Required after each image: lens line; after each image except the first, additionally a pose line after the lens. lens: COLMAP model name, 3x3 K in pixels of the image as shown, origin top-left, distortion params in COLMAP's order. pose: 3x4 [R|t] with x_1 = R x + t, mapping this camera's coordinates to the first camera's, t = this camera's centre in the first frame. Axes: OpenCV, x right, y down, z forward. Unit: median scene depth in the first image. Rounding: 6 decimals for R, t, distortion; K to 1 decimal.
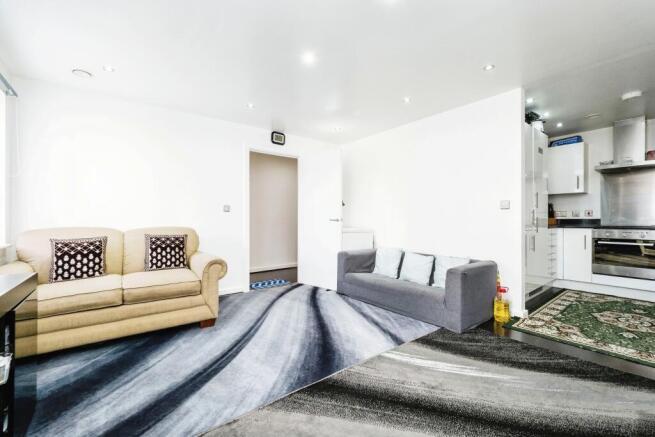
lens RADIAL K [[277.3, 0, 327.5], [0, 277.3, 218.5], [0, 0, 1]] dist [0.005305, -0.000190]
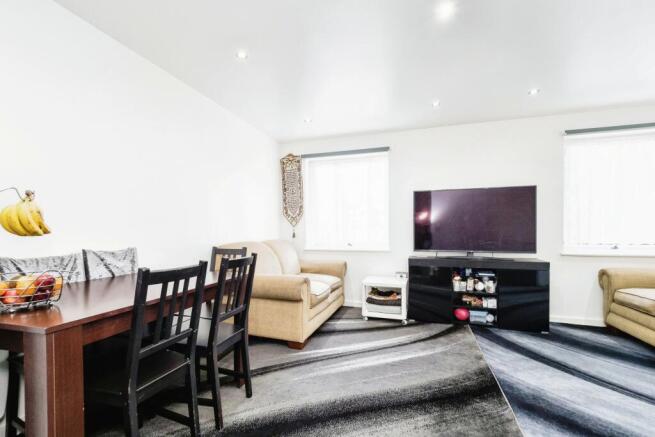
lens RADIAL K [[279.5, 0, 350.3], [0, 279.5, 231.8], [0, 0, 1]] dist [0.000120, -0.000354]
pose [[-0.782223, -0.000164, -0.622998, 0.797647], [0.004464, 0.999973, -0.005868, -0.005163], [0.622982, -0.007371, -0.782201, 1.102596]]
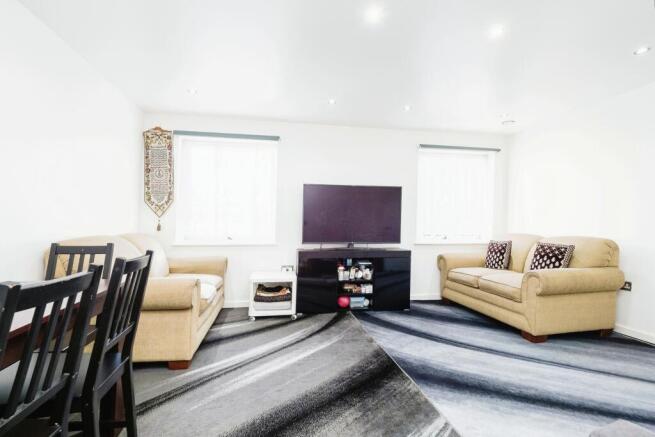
lens RADIAL K [[277.3, 0, 327.5], [0, 277.3, 218.5], [0, 0, 1]] dist [0.005305, -0.000190]
pose [[-0.434301, -0.026284, -0.900384, 0.869302], [-0.000874, 0.999586, -0.028758, -0.001904], [0.900768, -0.011703, -0.434144, 0.930618]]
